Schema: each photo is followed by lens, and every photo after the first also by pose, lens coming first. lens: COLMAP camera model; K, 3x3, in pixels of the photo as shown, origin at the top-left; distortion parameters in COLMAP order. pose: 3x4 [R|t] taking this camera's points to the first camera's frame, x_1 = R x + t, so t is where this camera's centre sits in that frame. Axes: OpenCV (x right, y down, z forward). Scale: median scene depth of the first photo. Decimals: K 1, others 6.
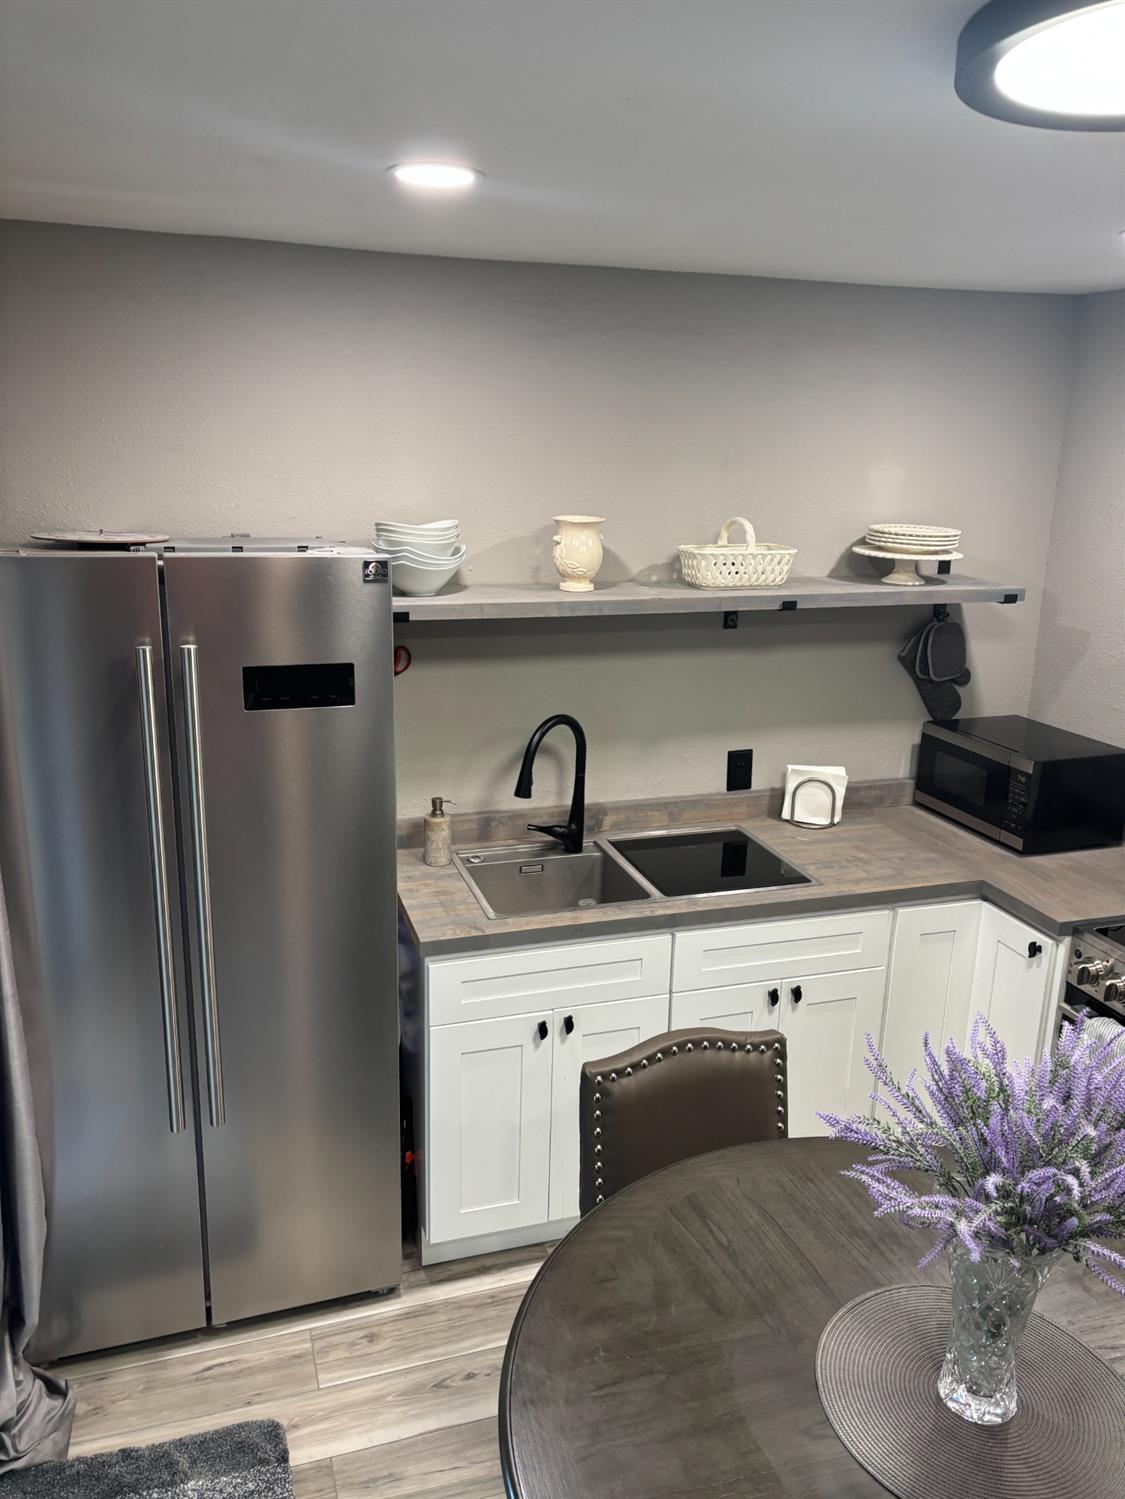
lens RADIAL K [[1125.0, 0, 562.5], [0, 1125.0, 749.5], [0, 0, 1]] dist [0.167085, -0.165979]
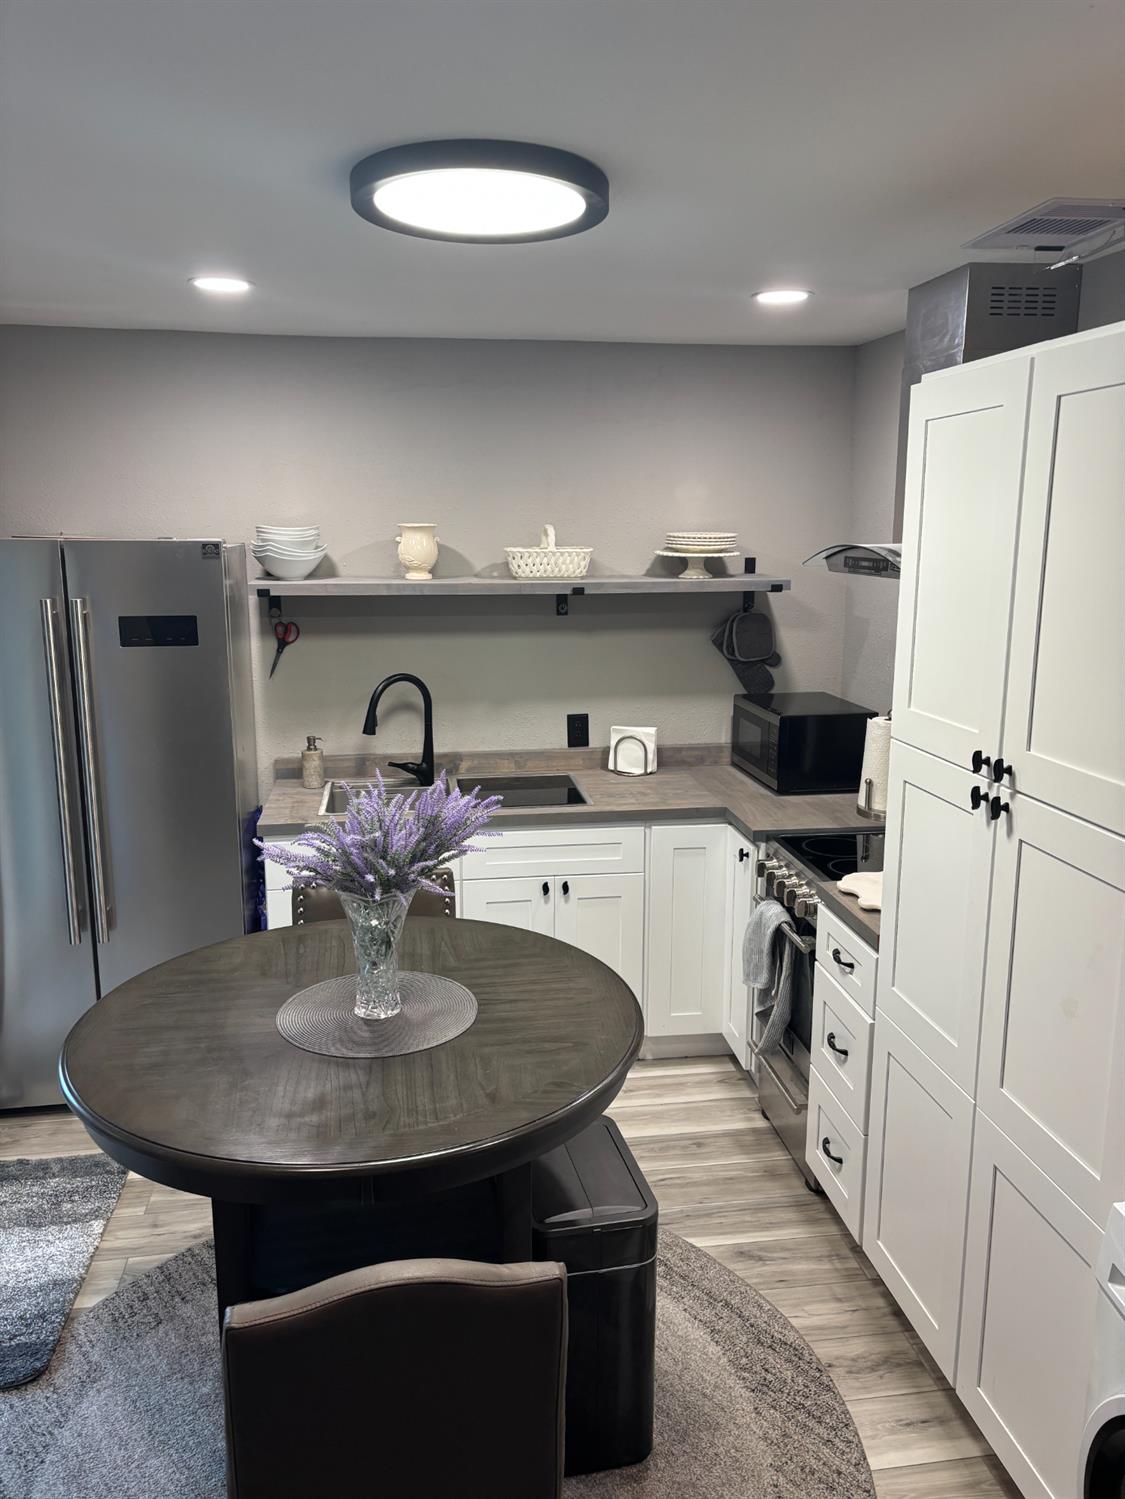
lens RADIAL K [[1125.0, 0, 562.5], [0, 1125.0, 749.5], [0, 0, 1]] dist [0.167085, -0.165979]
pose [[0.985293, 0.013612, -0.170329, 0.383776], [-0.024033, 0.997953, -0.059271, 0.123414], [0.169173, 0.062493, 0.983603, -0.240179]]
